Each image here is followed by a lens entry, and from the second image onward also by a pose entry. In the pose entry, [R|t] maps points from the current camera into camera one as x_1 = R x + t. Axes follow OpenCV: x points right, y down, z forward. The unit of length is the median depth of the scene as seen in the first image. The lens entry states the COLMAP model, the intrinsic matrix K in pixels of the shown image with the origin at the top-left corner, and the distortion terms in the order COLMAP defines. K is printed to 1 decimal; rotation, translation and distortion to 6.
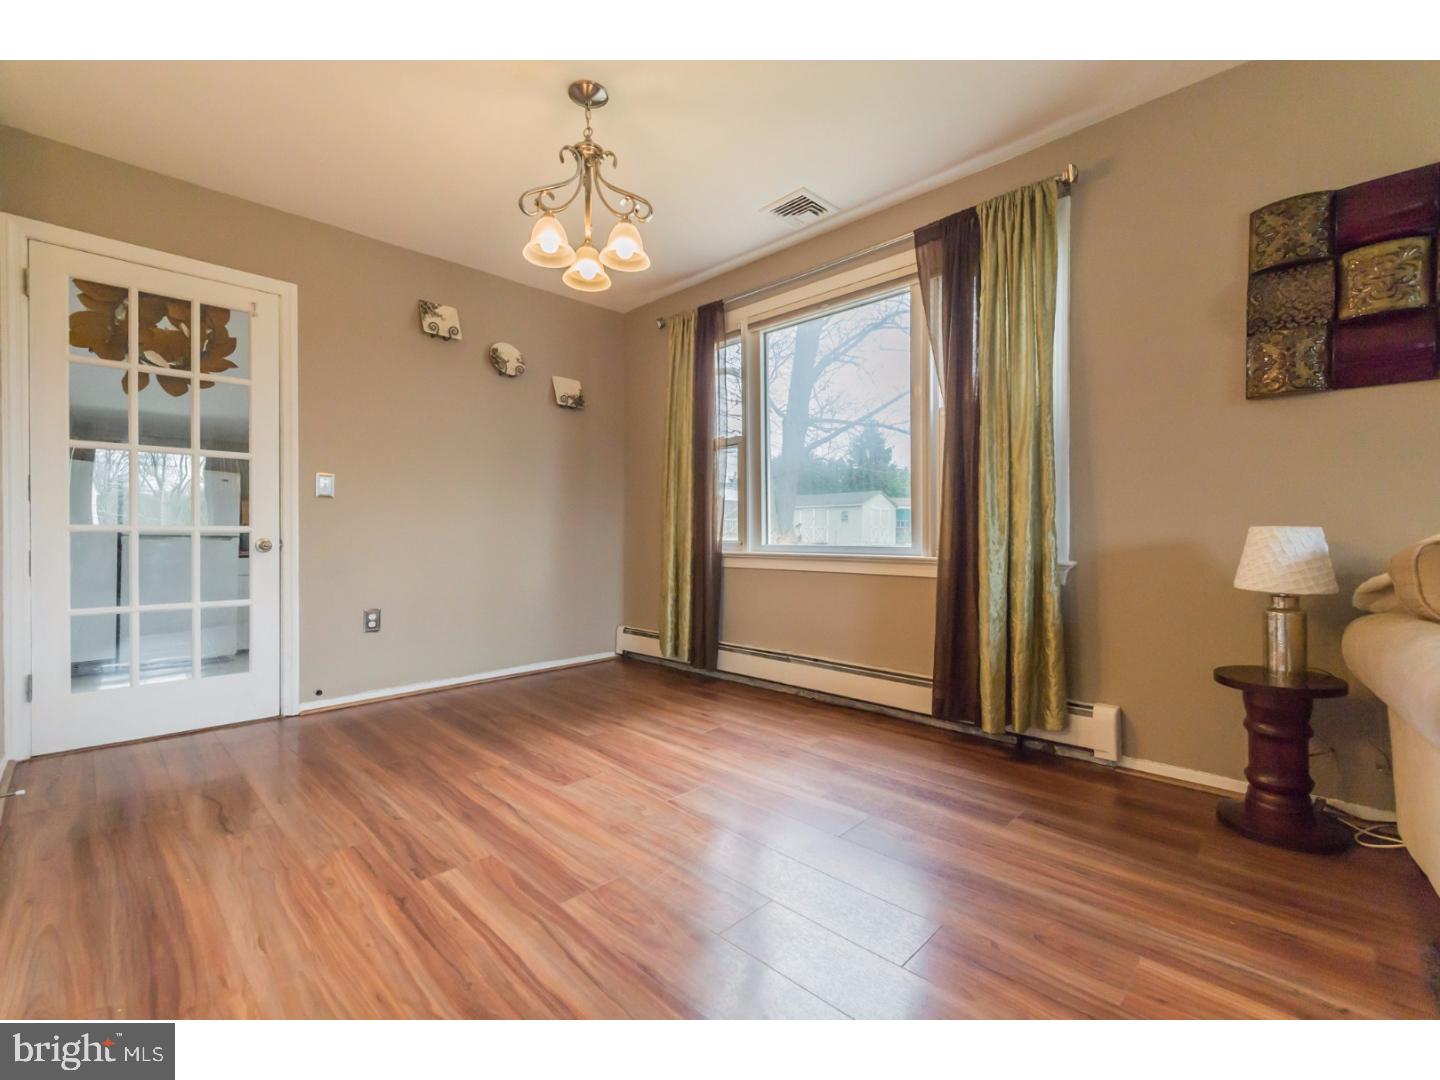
lens RADIAL K [[637.1, 0, 718.8], [0, 637.1, 534.0], [0, 0, 1]] dist [0.002055, -0.001031]
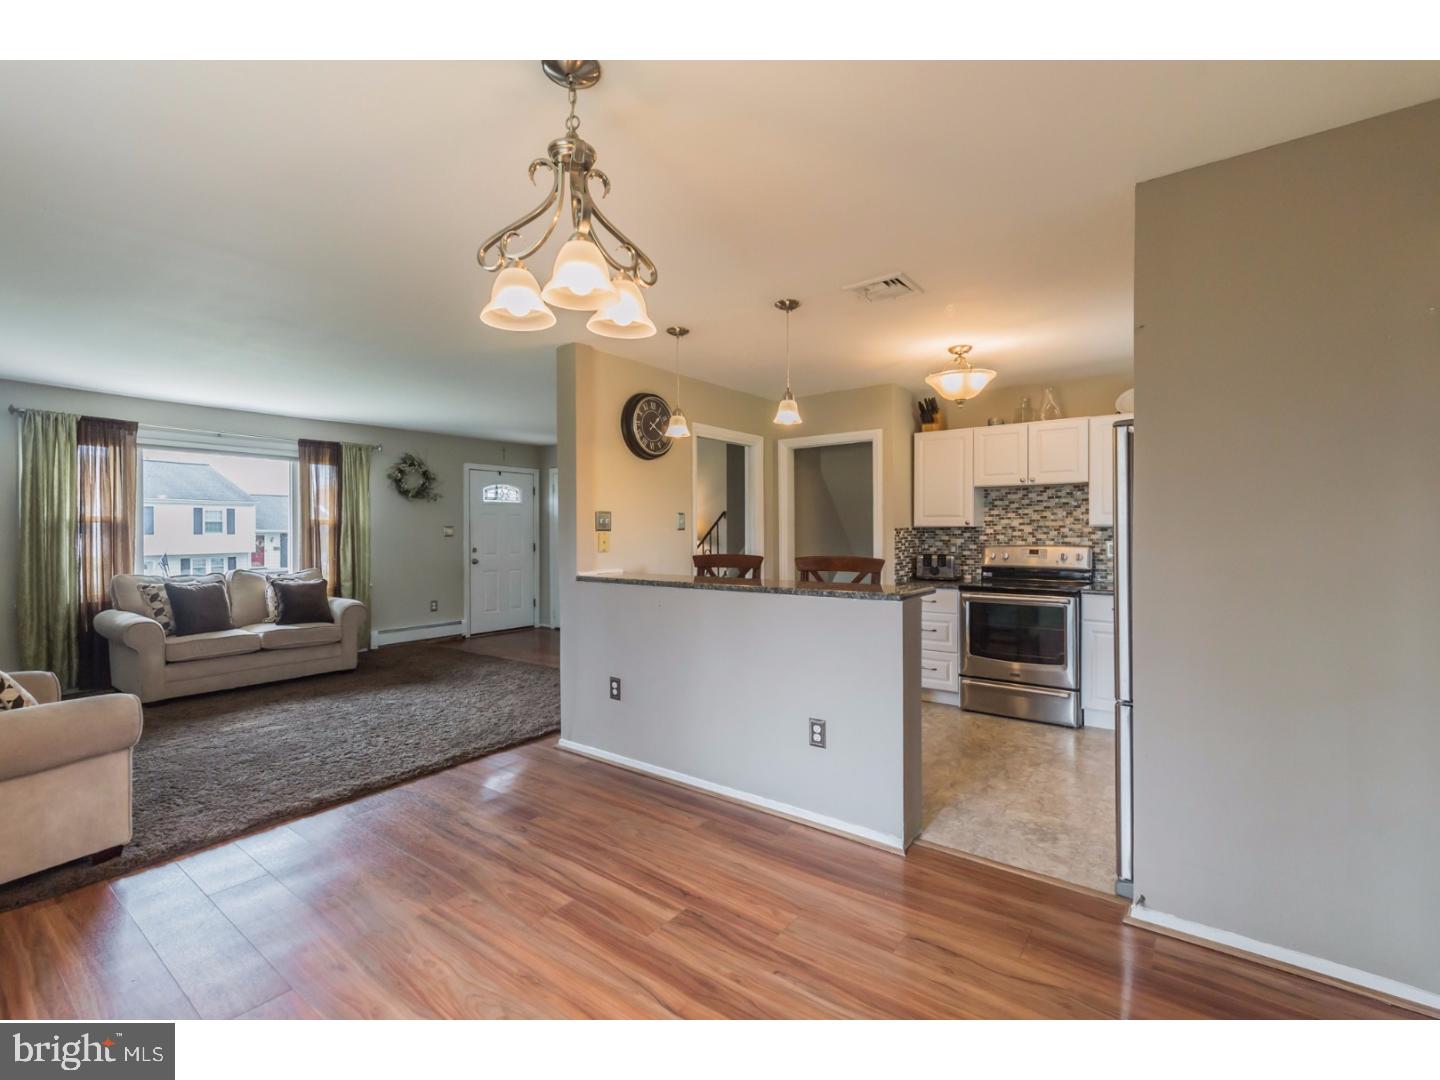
lens RADIAL K [[637.1, 0, 722.1], [0, 637.1, 536.1], [0, 0, 1]] dist [0.002055, -0.001031]
pose [[-0.990634, -0.002959, -0.136515, -0.331608], [-0.003130, 0.999995, 0.001042, -0.211579], [0.136511, 0.001459, -0.990637, 2.138786]]
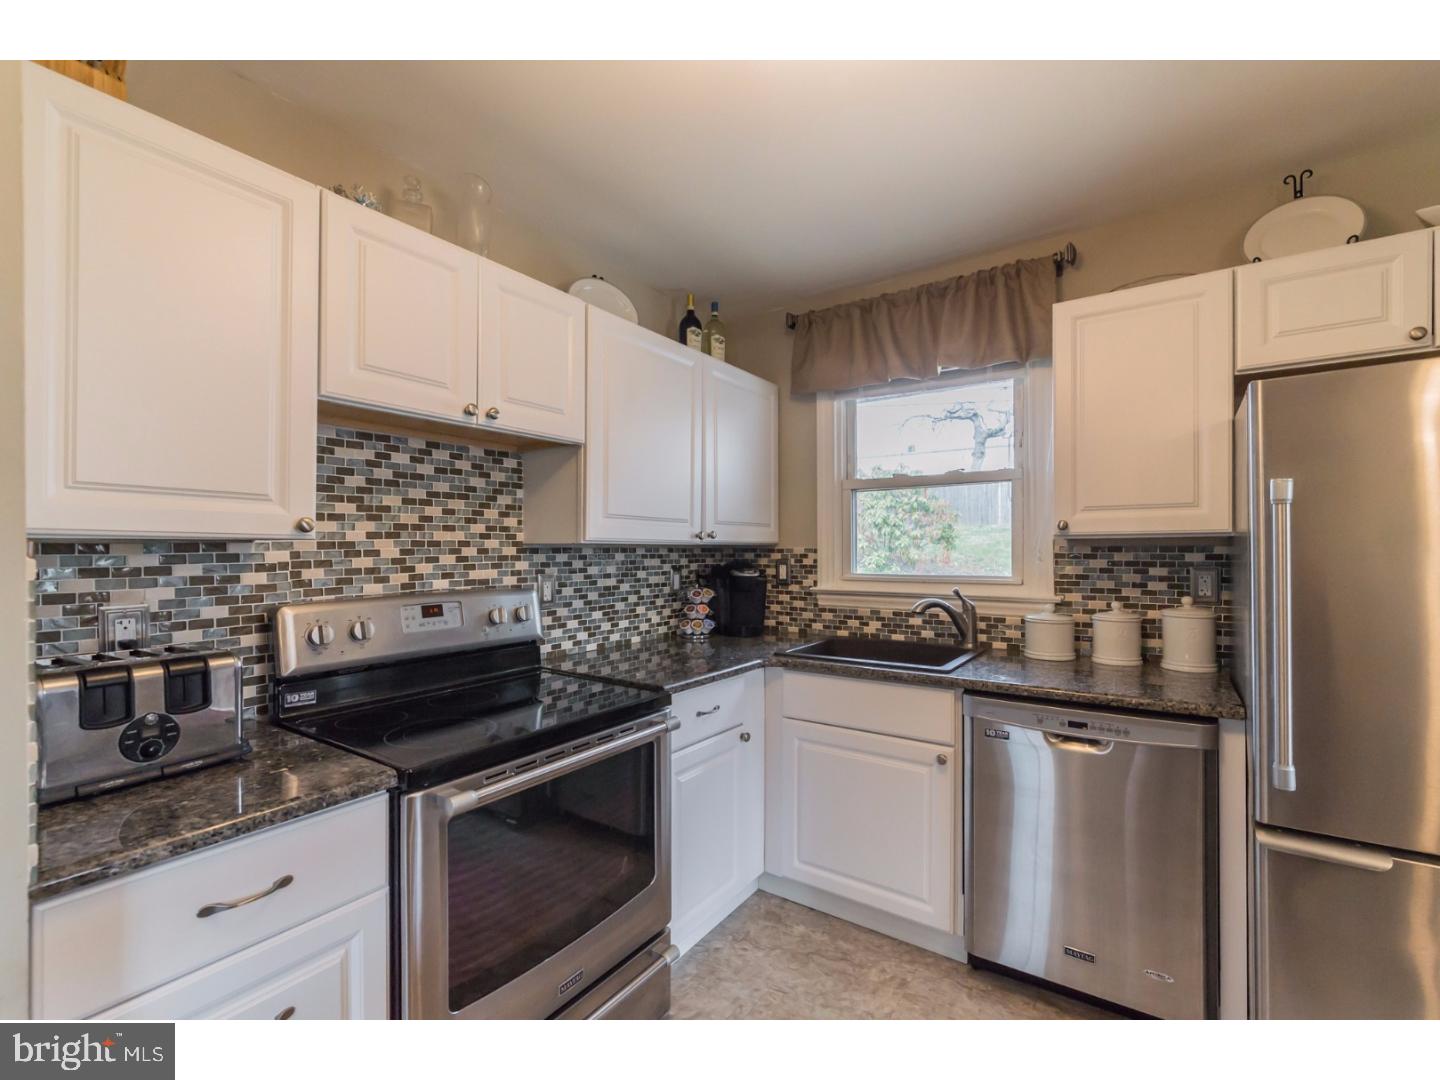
lens RADIAL K [[637.1, 0, 712.7], [0, 637.1, 551.1], [0, 0, 1]] dist [0.002055, -0.001031]
pose [[0.171871, -0.001267, -0.985119, -0.945737], [0.007802, 0.999970, 0.000075, -0.237097], [0.985089, -0.007699, 0.171876, -0.108224]]
